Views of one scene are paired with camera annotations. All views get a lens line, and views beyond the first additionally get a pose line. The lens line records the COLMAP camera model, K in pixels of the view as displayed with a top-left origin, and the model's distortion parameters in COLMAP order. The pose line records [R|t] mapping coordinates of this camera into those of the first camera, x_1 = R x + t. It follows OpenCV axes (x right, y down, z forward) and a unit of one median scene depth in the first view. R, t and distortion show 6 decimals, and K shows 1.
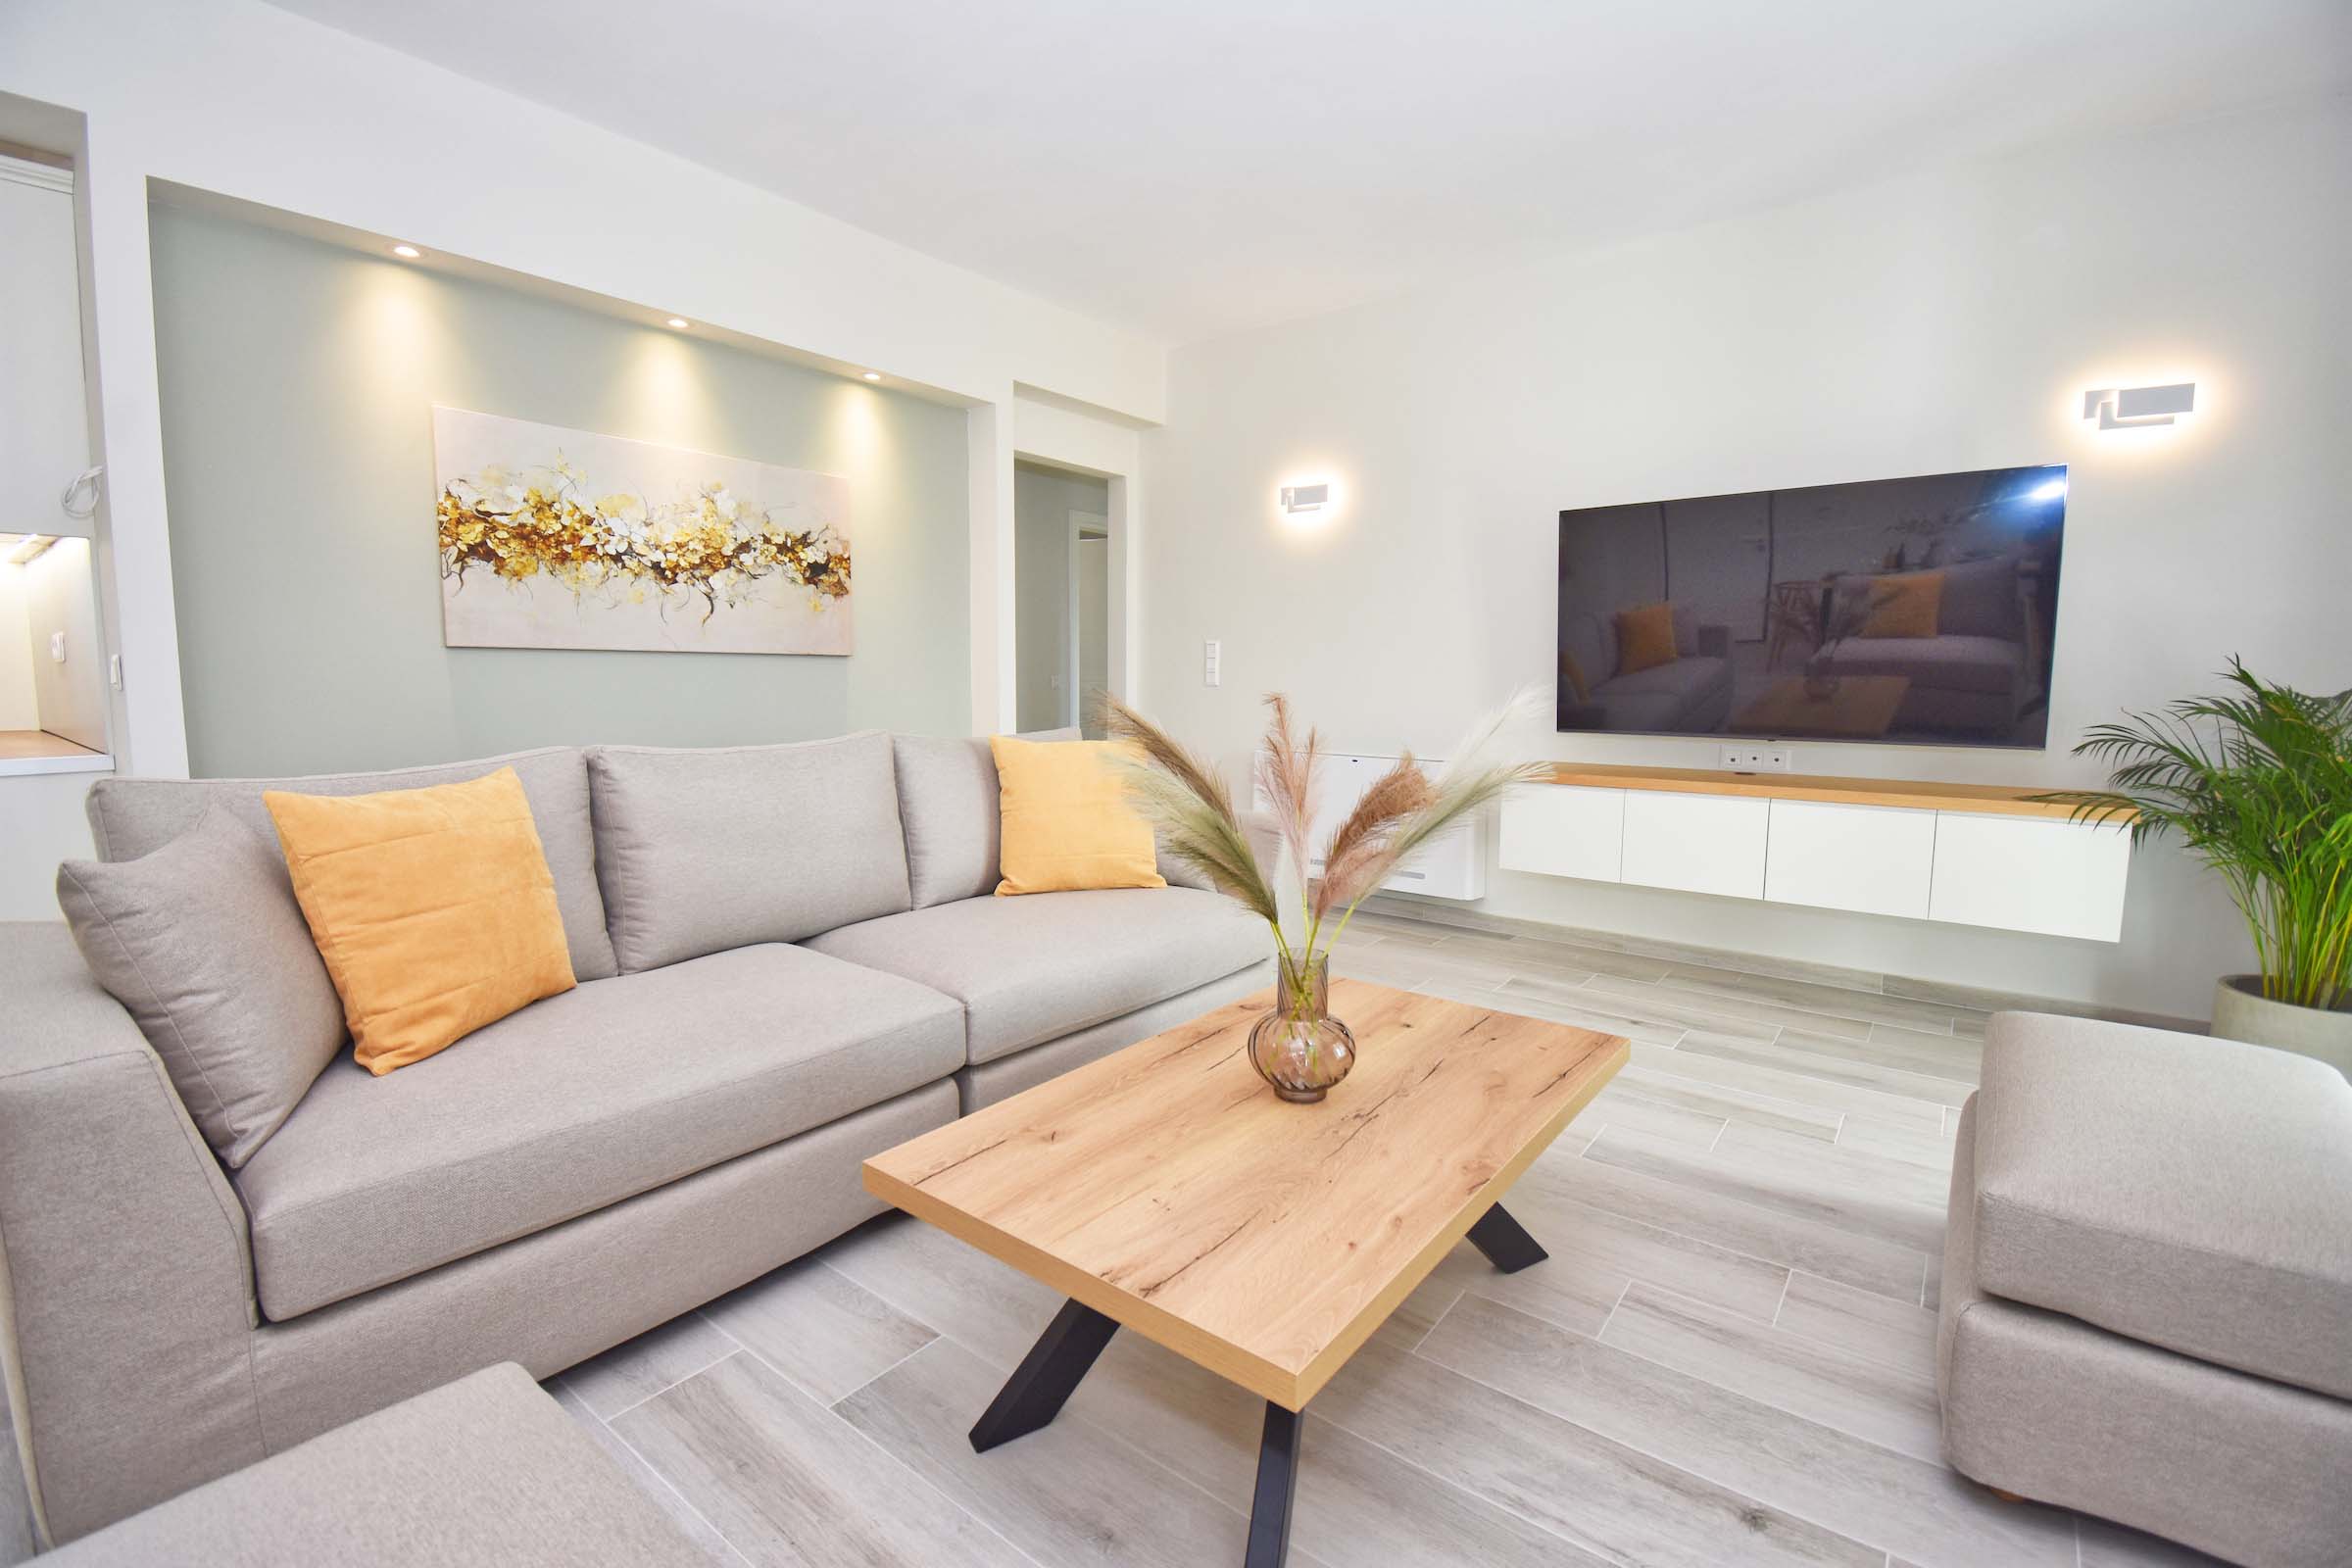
lens RADIAL K [[1036.9, 0, 1173.3], [0, 1036.9, 783.6], [0, 0, 1]] dist [0.024055, -0.029435]
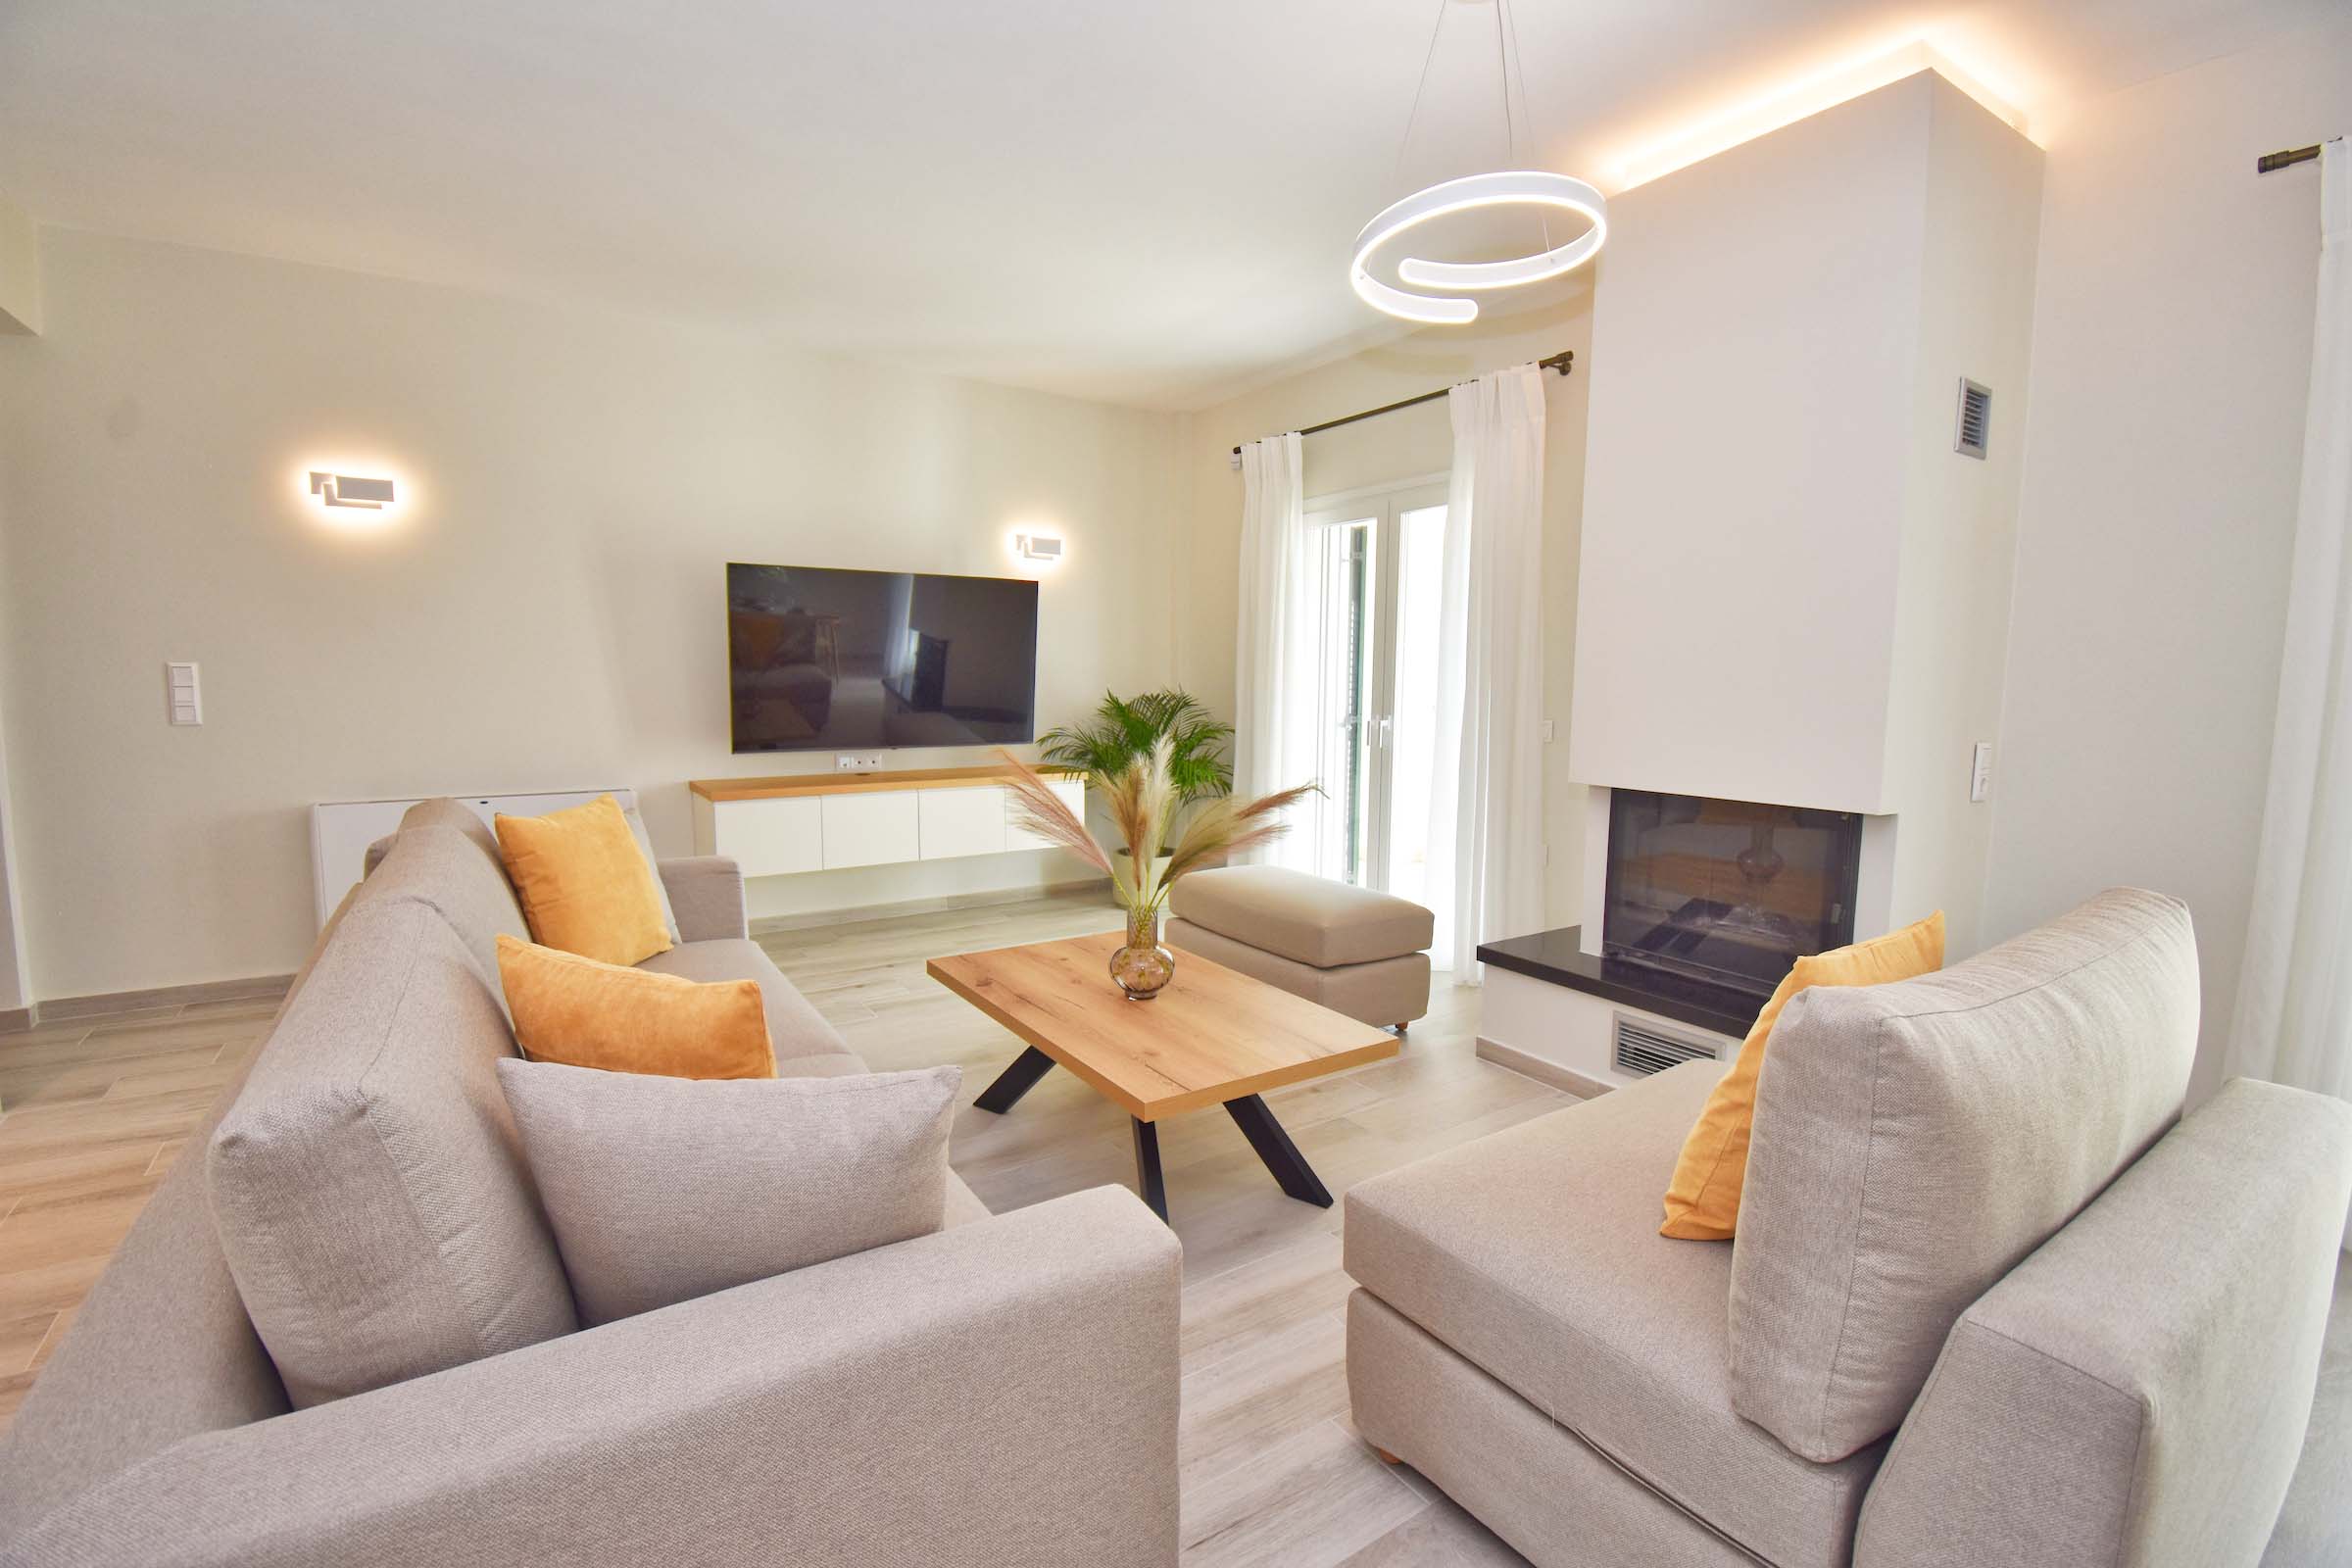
lens RADIAL K [[1036.9, 0, 1173.3], [0, 1036.9, 783.6], [0, 0, 1]] dist [0.024055, -0.029435]
pose [[0.316534, -0.105064, 0.942745, -0.665913], [0.093482, 0.992464, 0.079217, -0.074243], [-0.943964, 0.063055, 0.323971, 0.203592]]
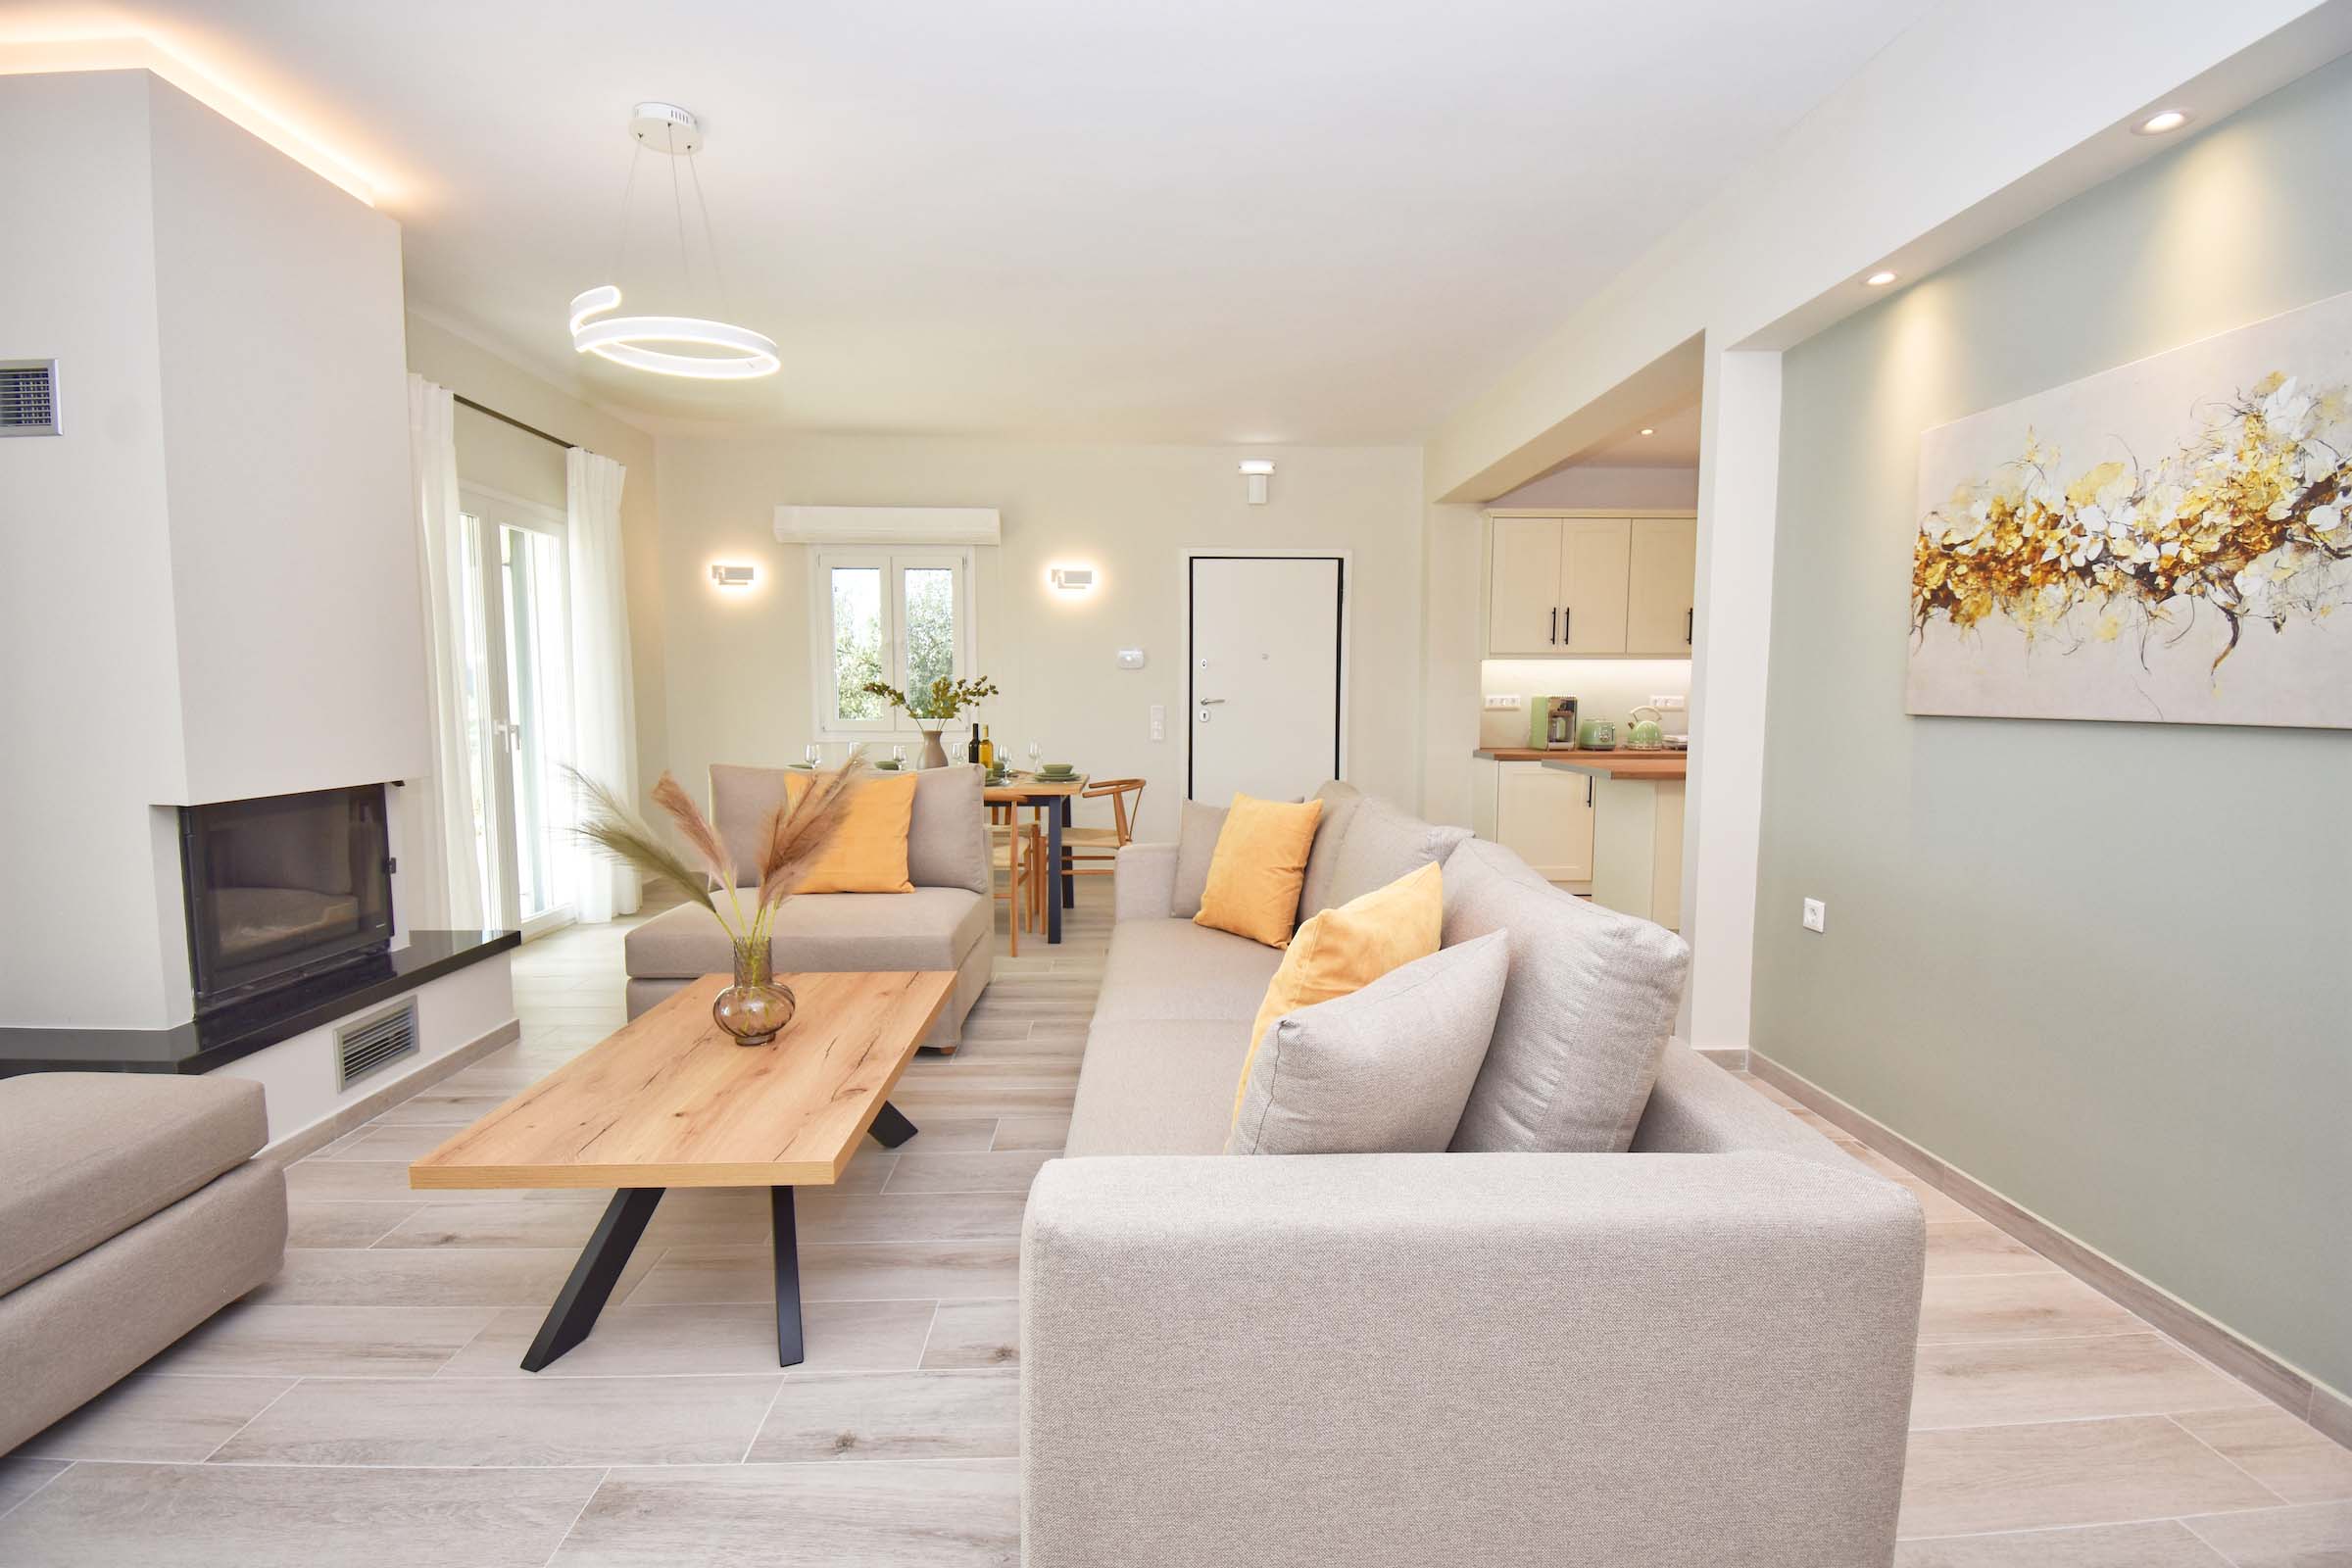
lens RADIAL K [[1036.9, 0, 1173.3], [0, 1036.9, 783.6], [0, 0, 1]] dist [0.024055, -0.029435]
pose [[-0.769026, 0.043644, -0.637726, 0.281794], [-0.077155, 0.984034, 0.160384, -0.152612], [0.634544, 0.172544, -0.753381, 1.165016]]
